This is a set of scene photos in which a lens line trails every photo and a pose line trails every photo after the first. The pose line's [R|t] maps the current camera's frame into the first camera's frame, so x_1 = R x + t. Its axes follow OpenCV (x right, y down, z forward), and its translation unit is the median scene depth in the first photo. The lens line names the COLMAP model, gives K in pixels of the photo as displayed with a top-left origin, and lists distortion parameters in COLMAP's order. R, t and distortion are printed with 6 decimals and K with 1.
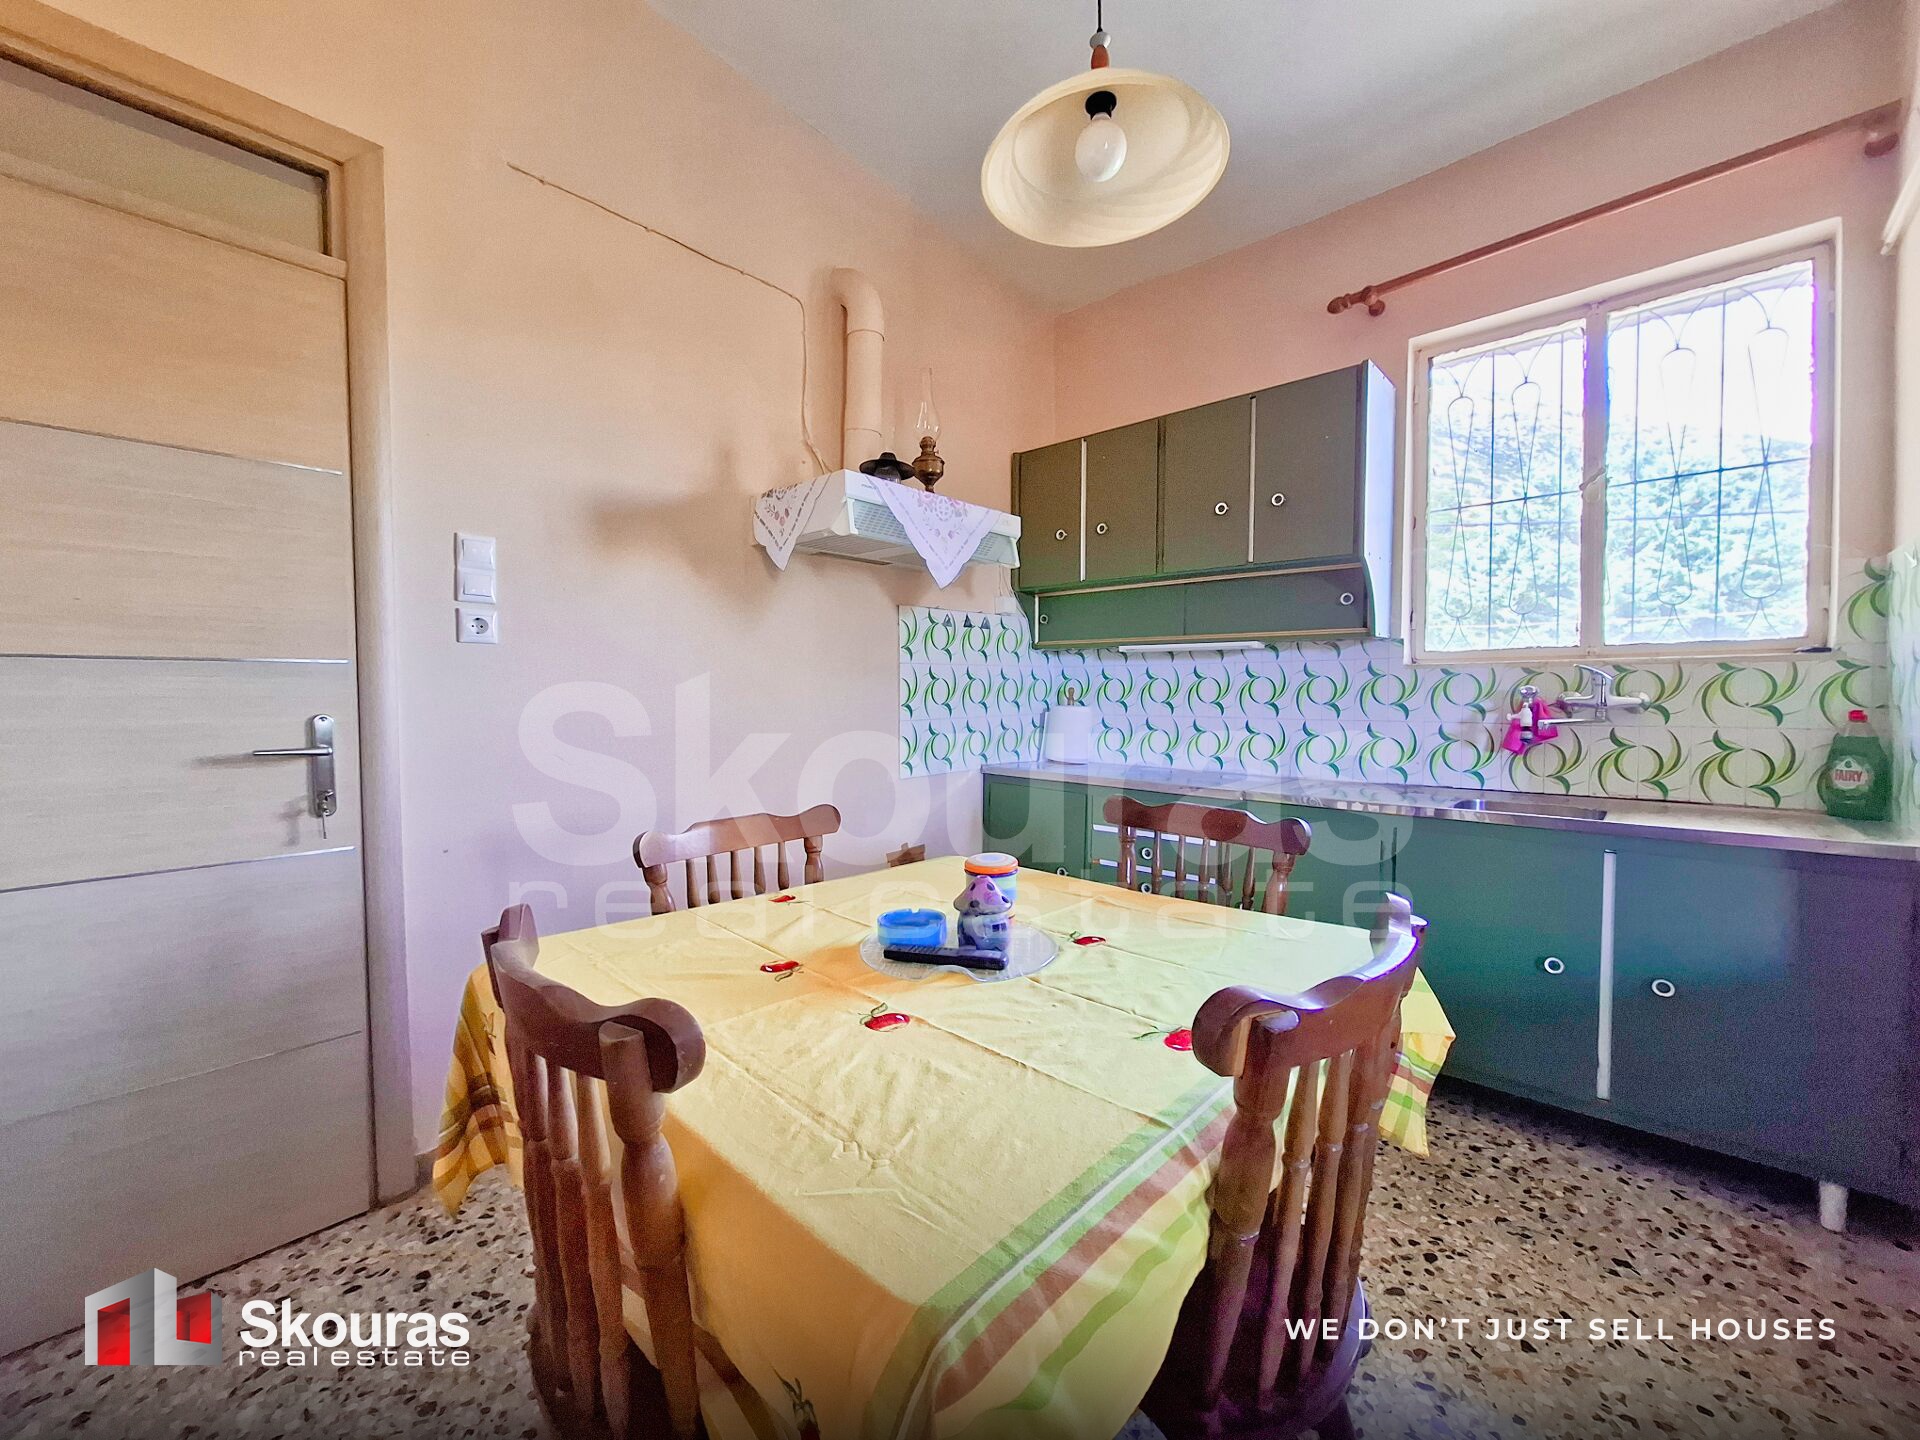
lens RADIAL K [[775.5, 0, 957.6], [0, 775.5, 717.1], [0, 0, 1]] dist [-0.013409, 0.001408]
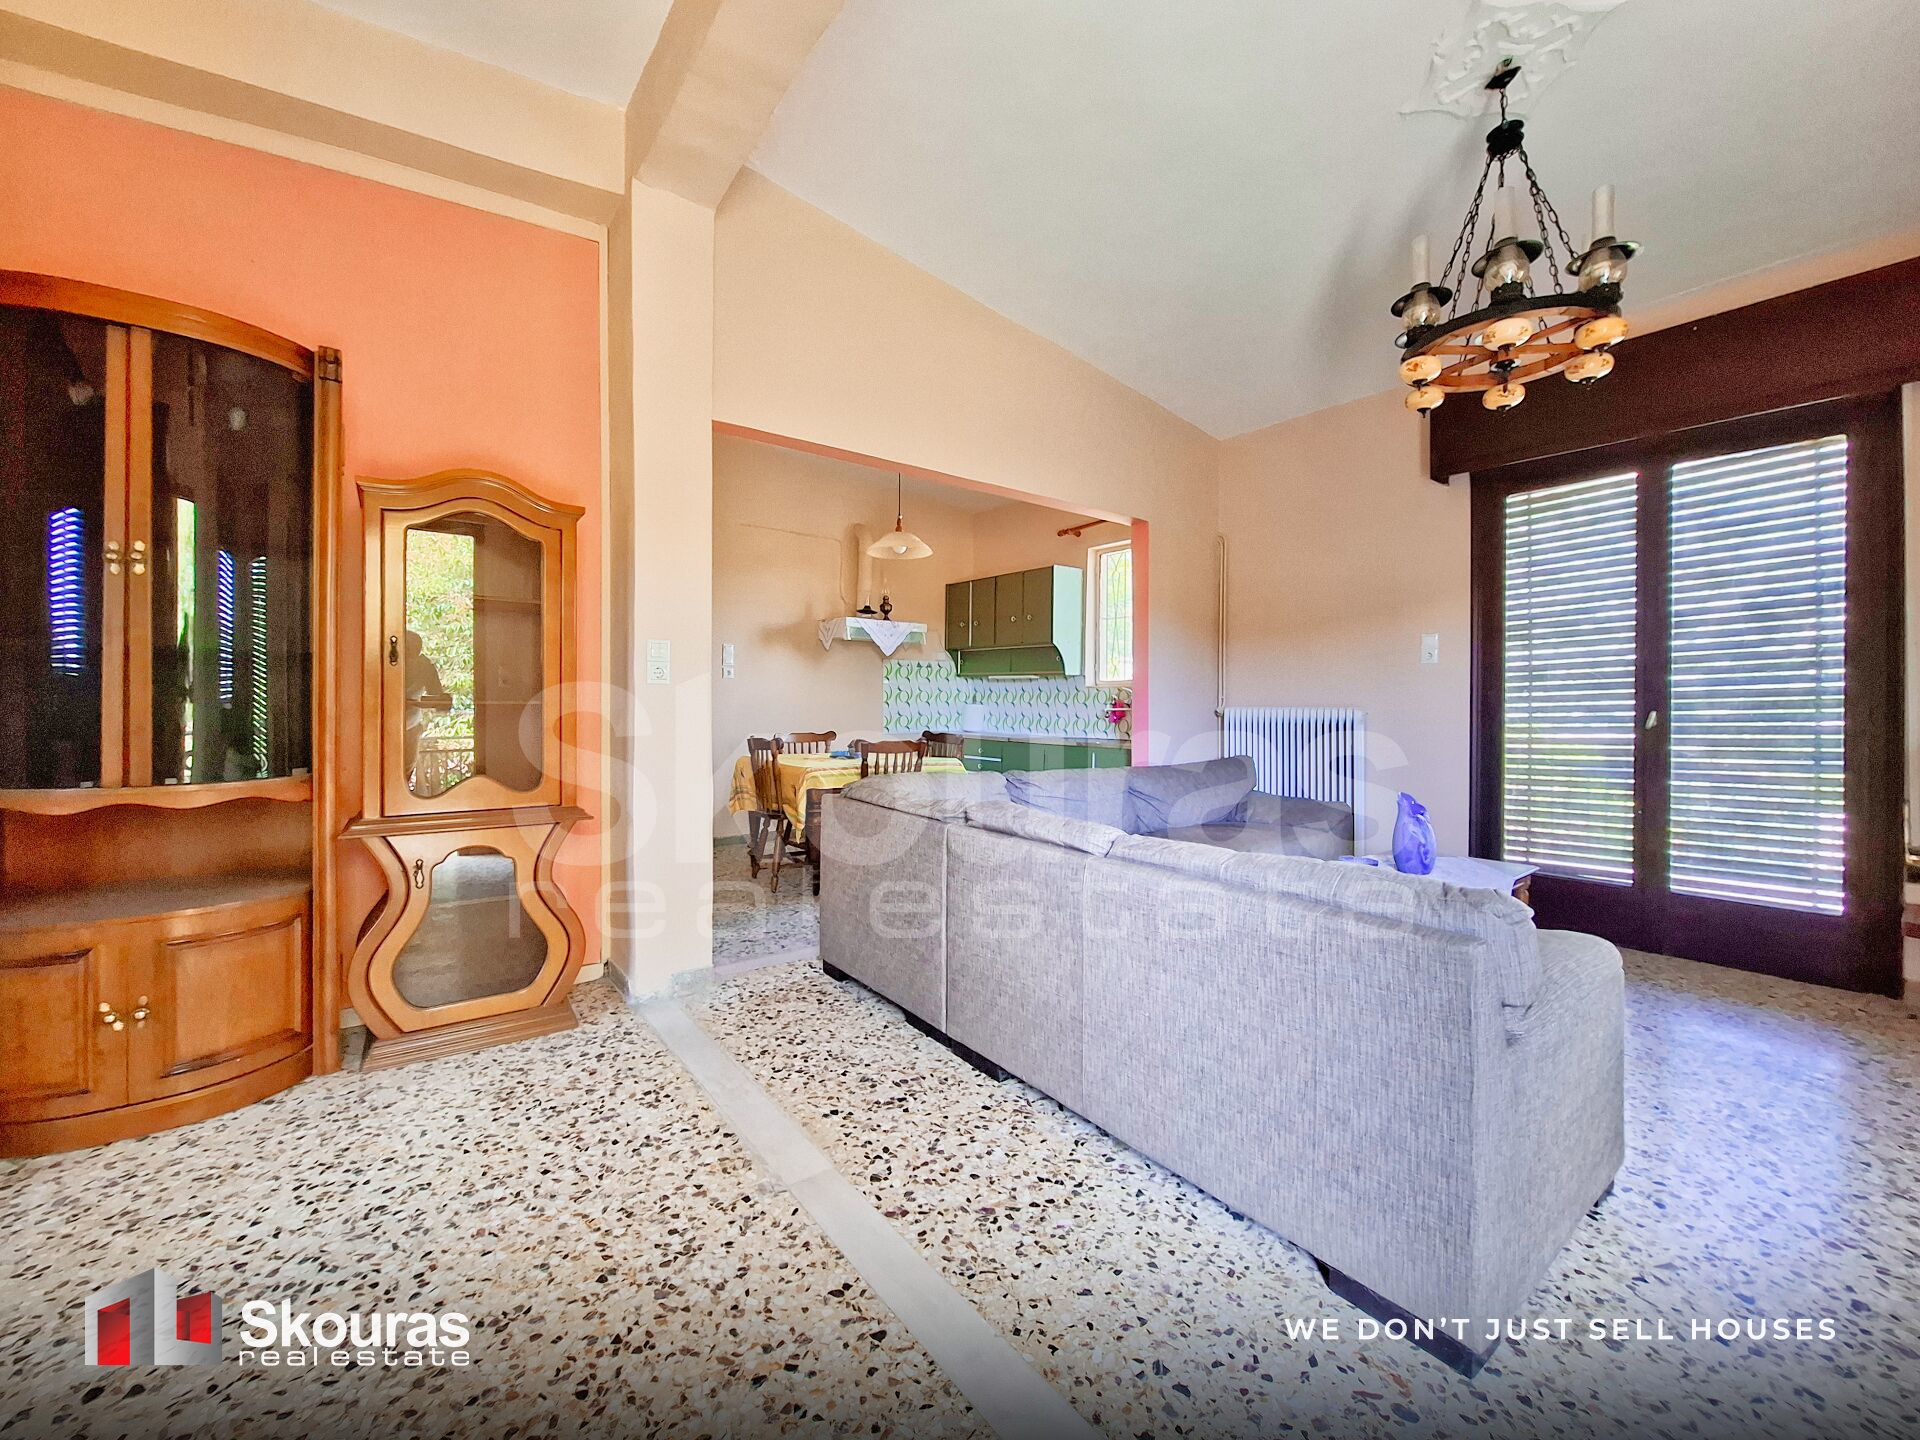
lens RADIAL K [[775.5, 0, 943.0], [0, 775.5, 707.1], [0, 0, 1]] dist [-0.013409, 0.001408]
pose [[0.983828, 0.011153, -0.178770, 0.593039], [-0.015879, 0.999561, -0.025027, 0.062394], [0.178412, 0.027461, 0.983573, -1.427993]]
